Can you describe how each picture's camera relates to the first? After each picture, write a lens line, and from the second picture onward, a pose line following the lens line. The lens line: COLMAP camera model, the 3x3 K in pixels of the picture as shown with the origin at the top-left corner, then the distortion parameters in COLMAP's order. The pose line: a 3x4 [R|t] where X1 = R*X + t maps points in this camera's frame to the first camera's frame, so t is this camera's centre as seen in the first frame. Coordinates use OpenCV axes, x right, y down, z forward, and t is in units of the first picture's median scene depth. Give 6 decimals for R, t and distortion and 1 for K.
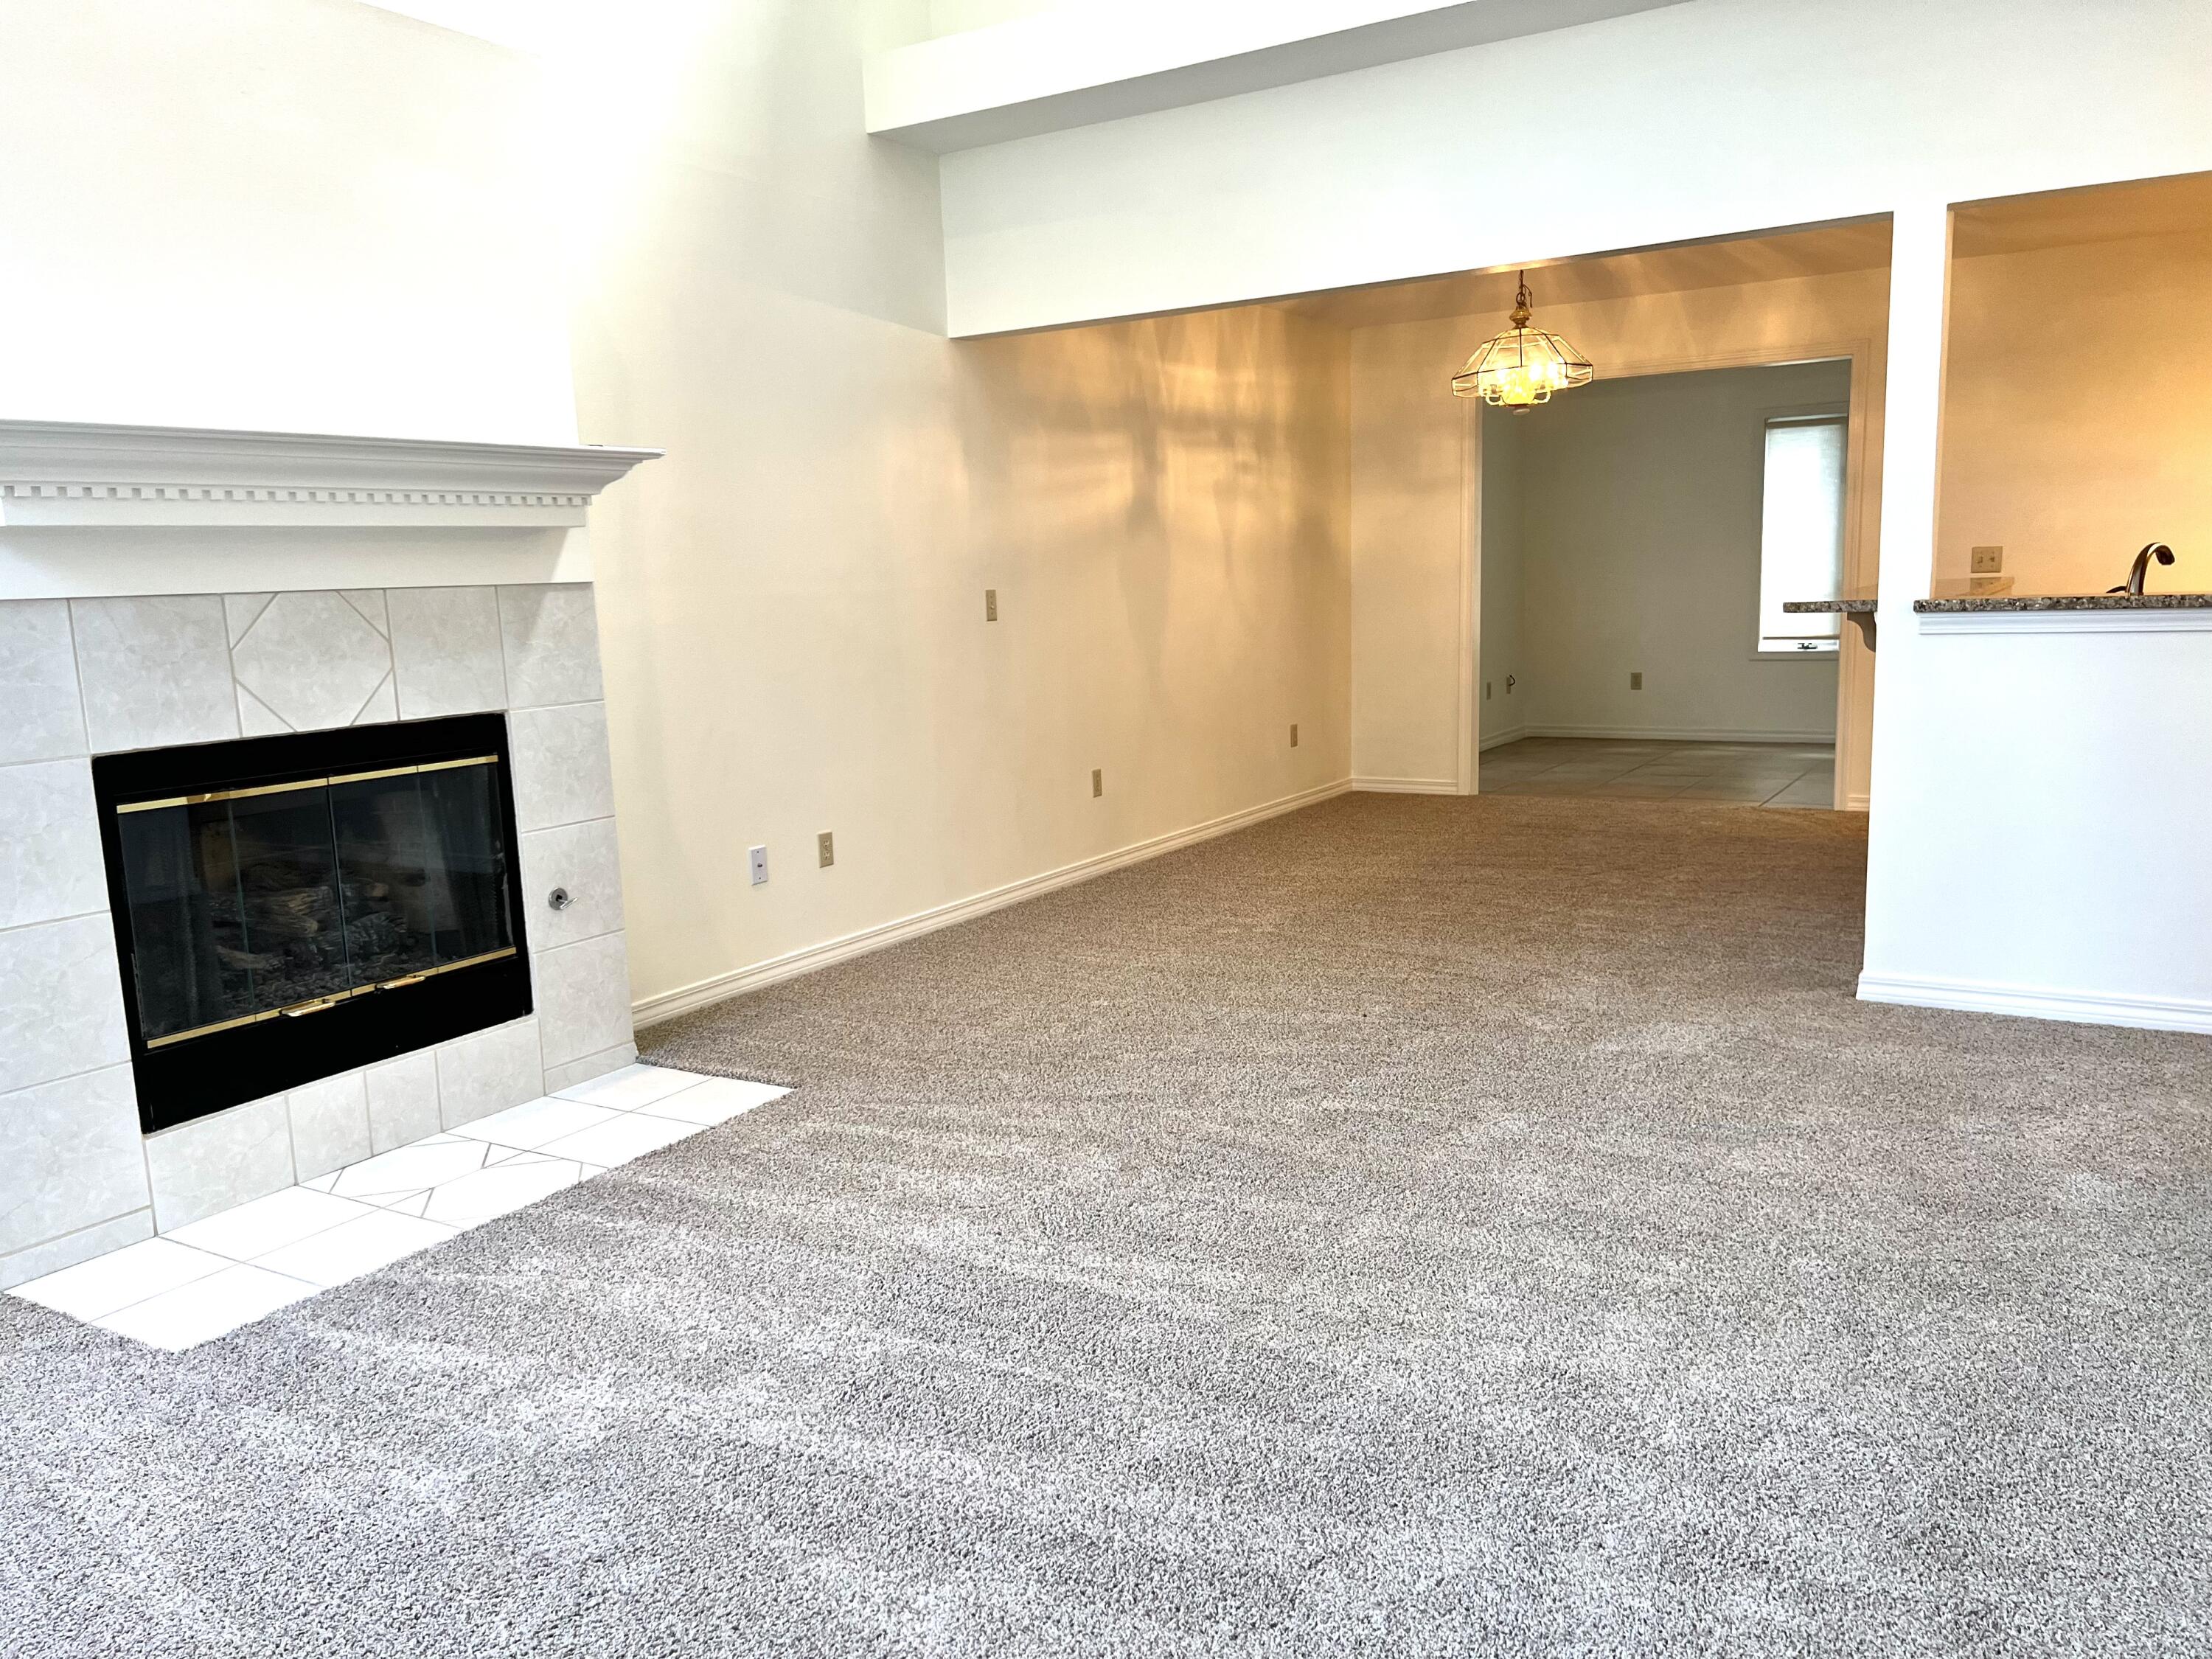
lens RADIAL K [[1654.3, 0, 1084.9], [0, 1654.3, 819.4], [0, 0, 1]] dist [0.089204, -0.102611]
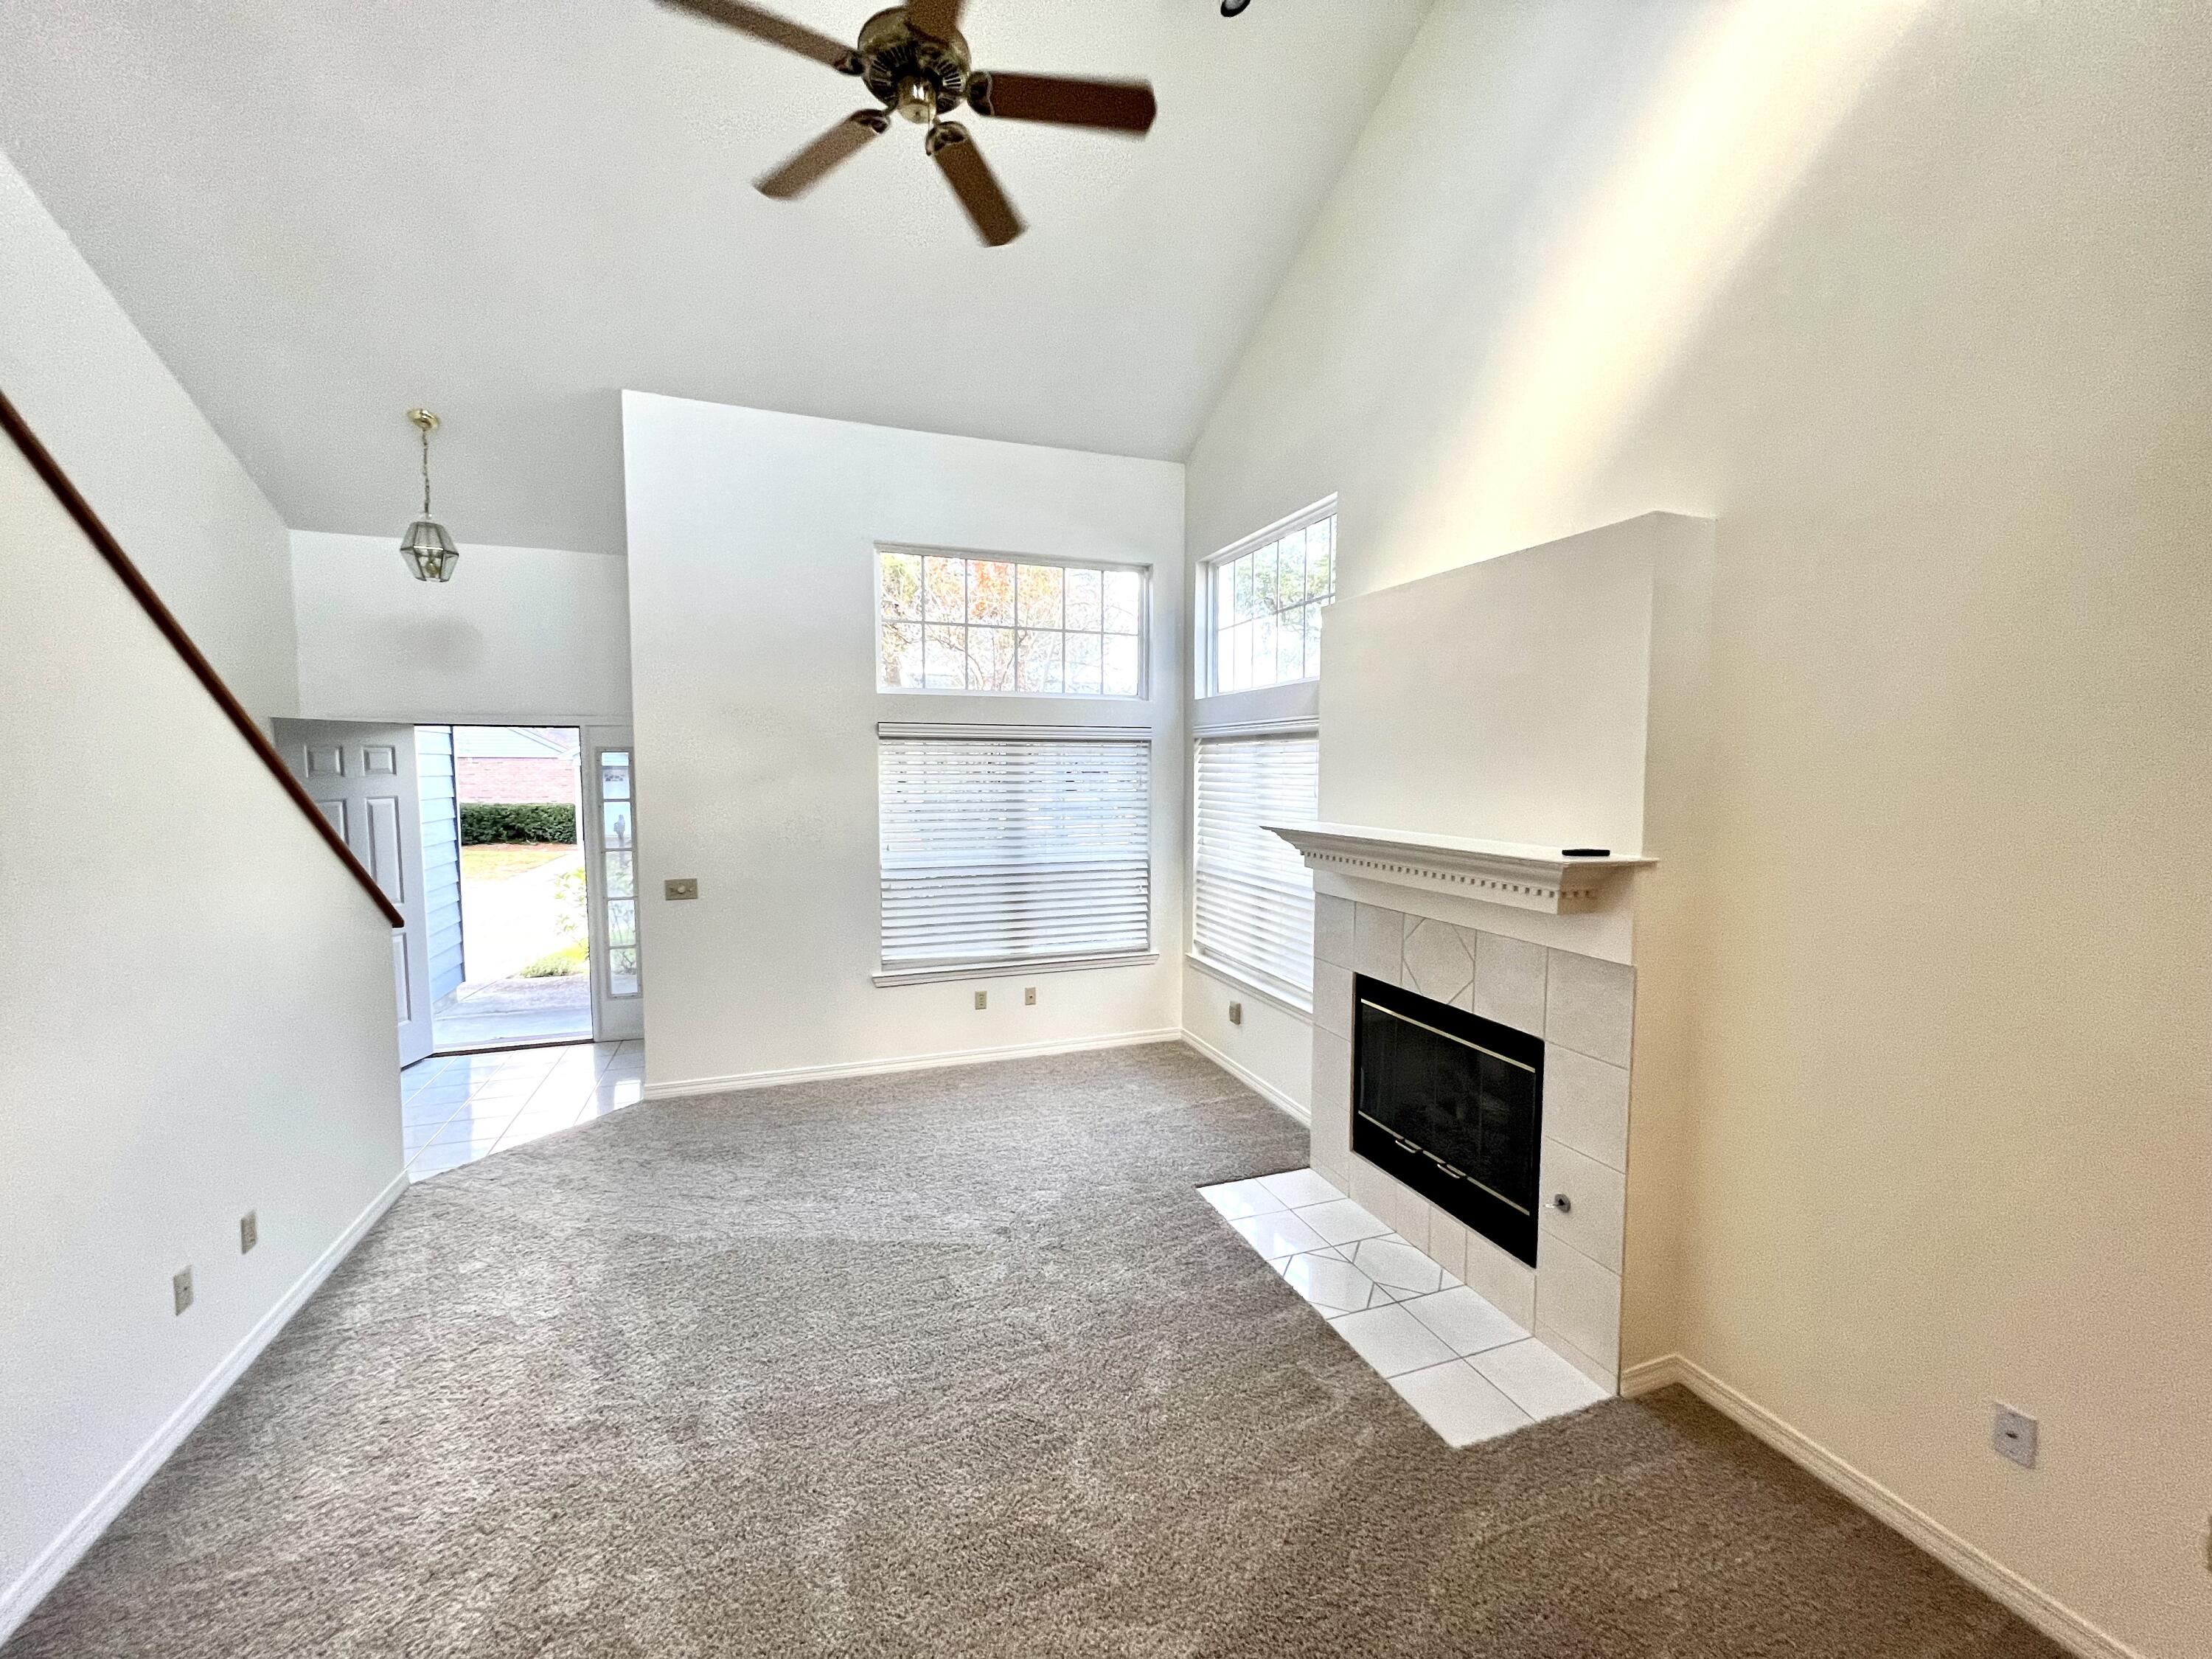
lens RADIAL K [[888.8, 0, 1103.4], [0, 888.8, 826.3], [0, 0, 1]] dist [0.001044, 0.000379]
pose [[-0.618269, 0.086601, -0.781181, 0.369488], [-0.098897, 0.977440, 0.186631, -0.304384], [0.779720, 0.192645, -0.595756, 1.052367]]
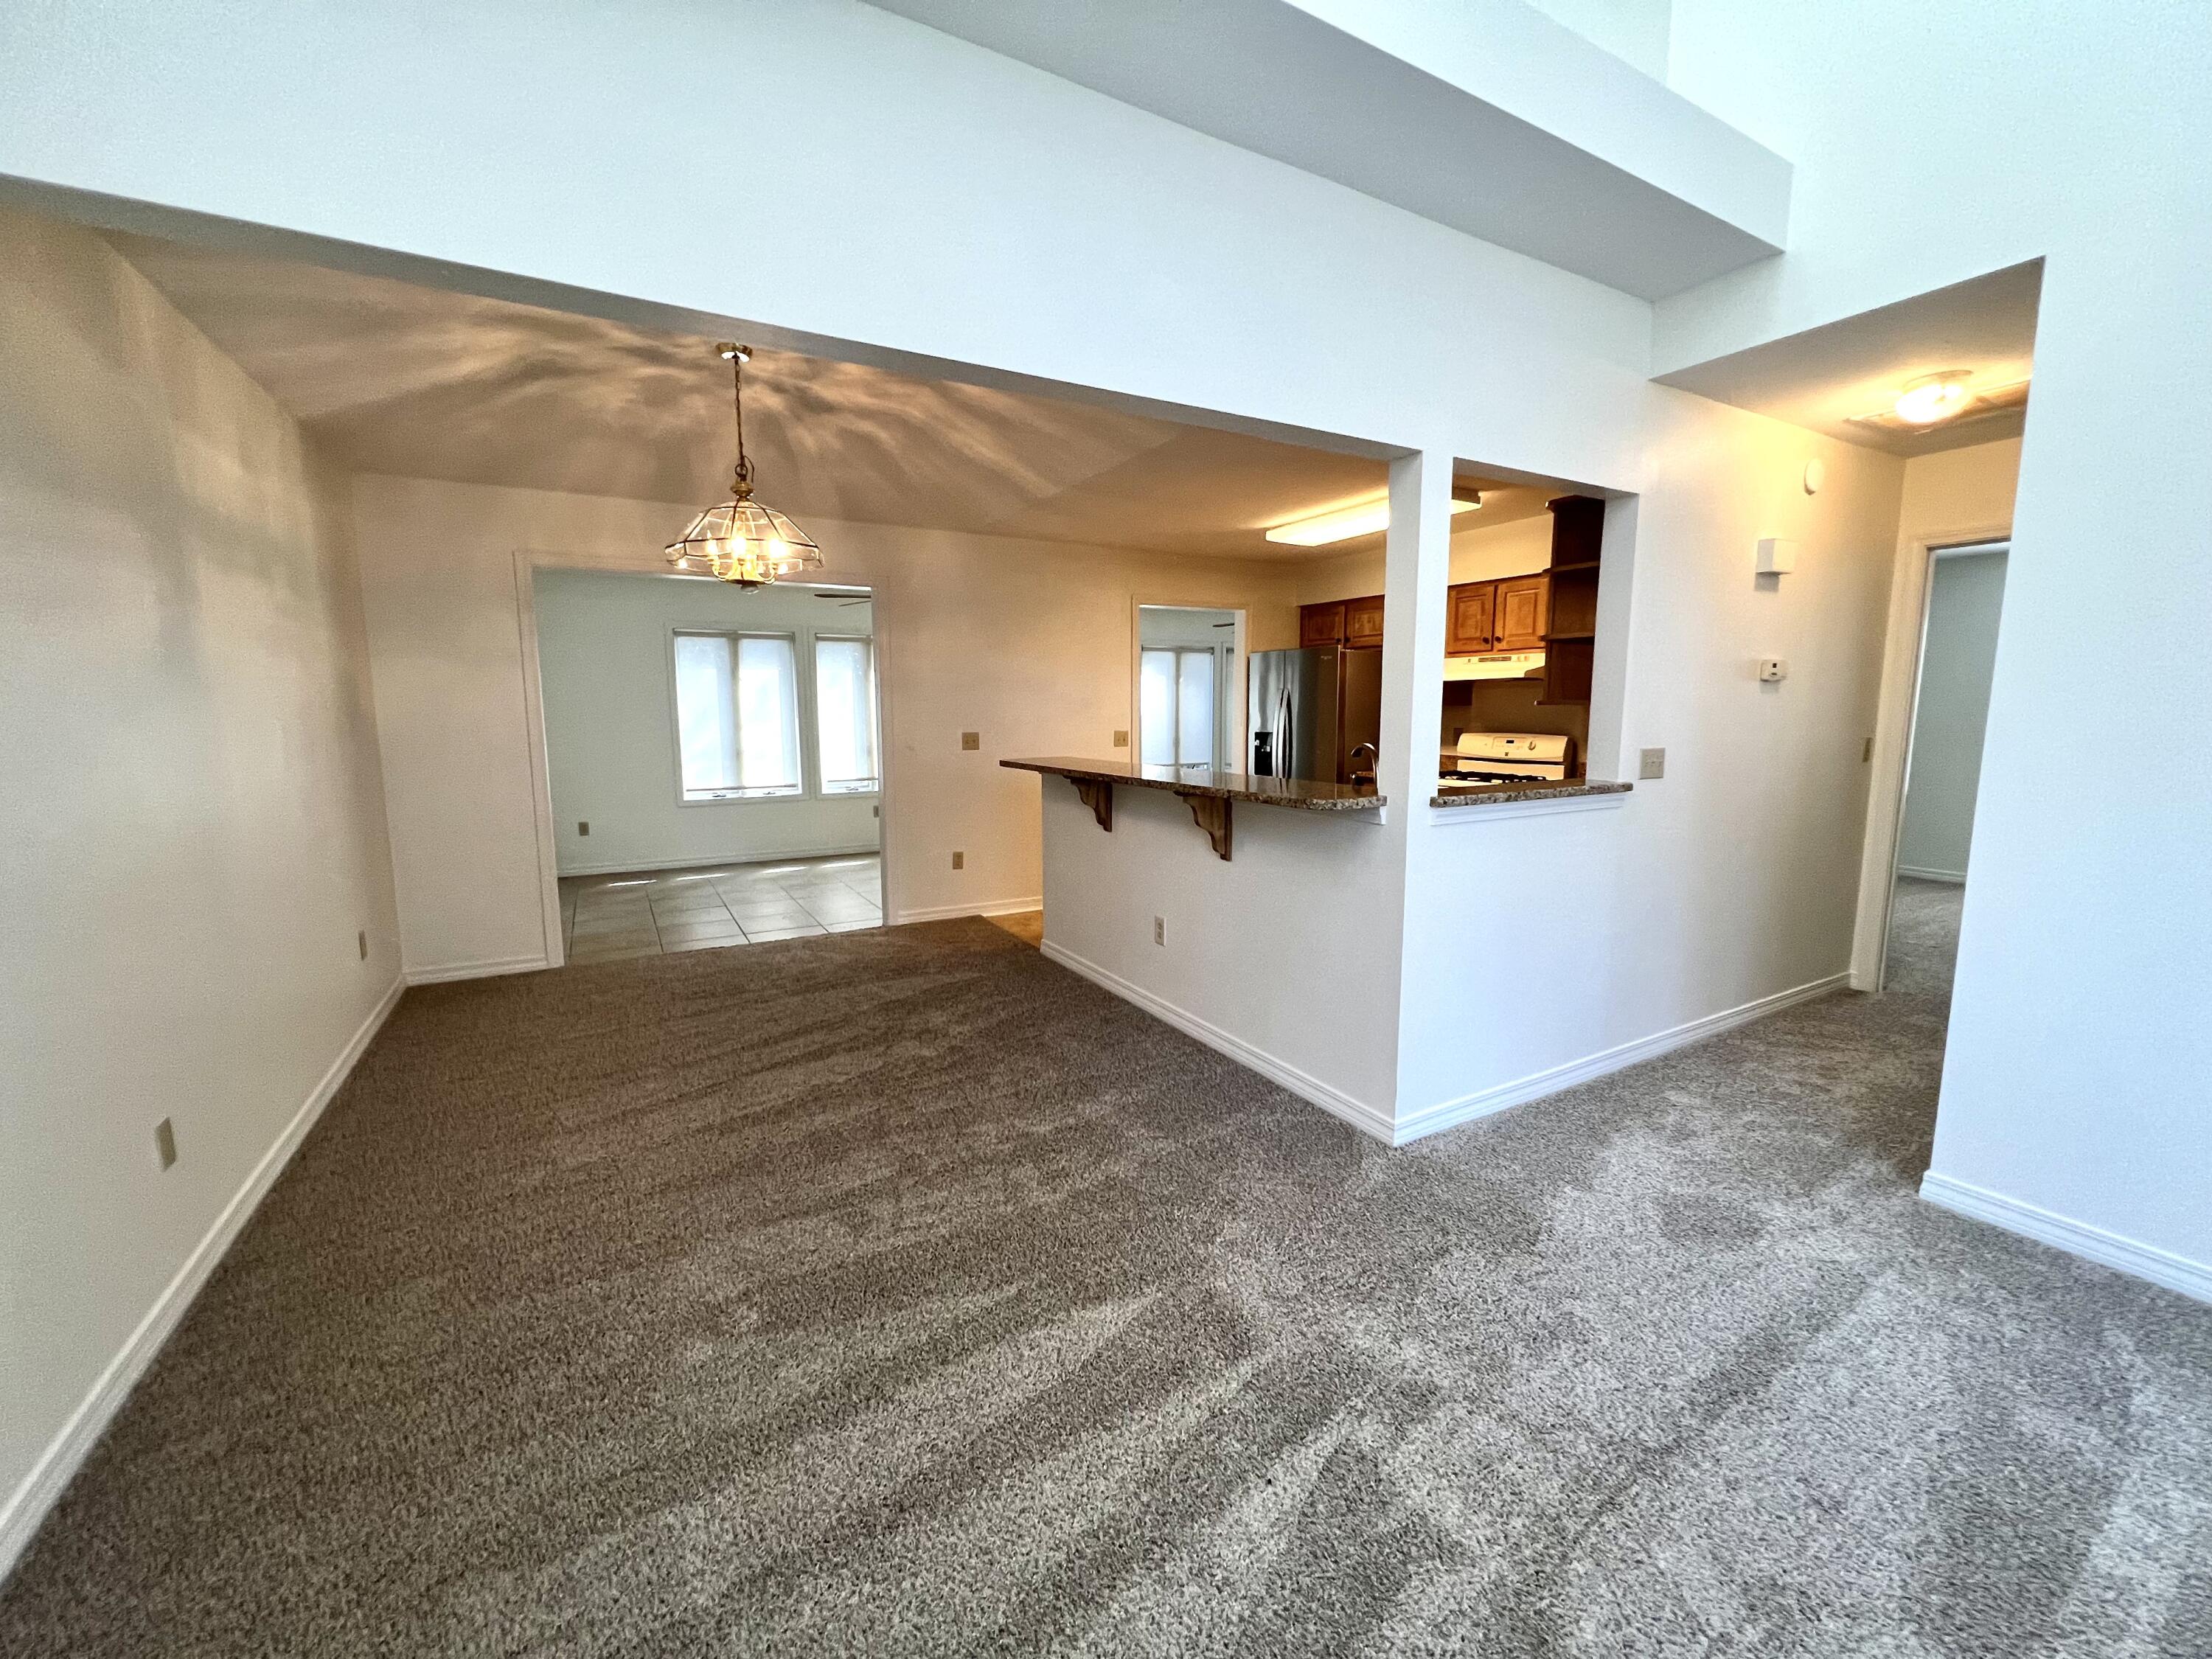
lens RADIAL K [[888.8, 0, 1103.4], [0, 888.8, 826.3], [0, 0, 1]] dist [0.001044, 0.000379]
pose [[0.484712, -0.085046, 0.870530, -0.144383], [0.118187, 0.992502, 0.031156, -0.159076], [-0.866652, 0.087784, 0.491129, 0.918823]]
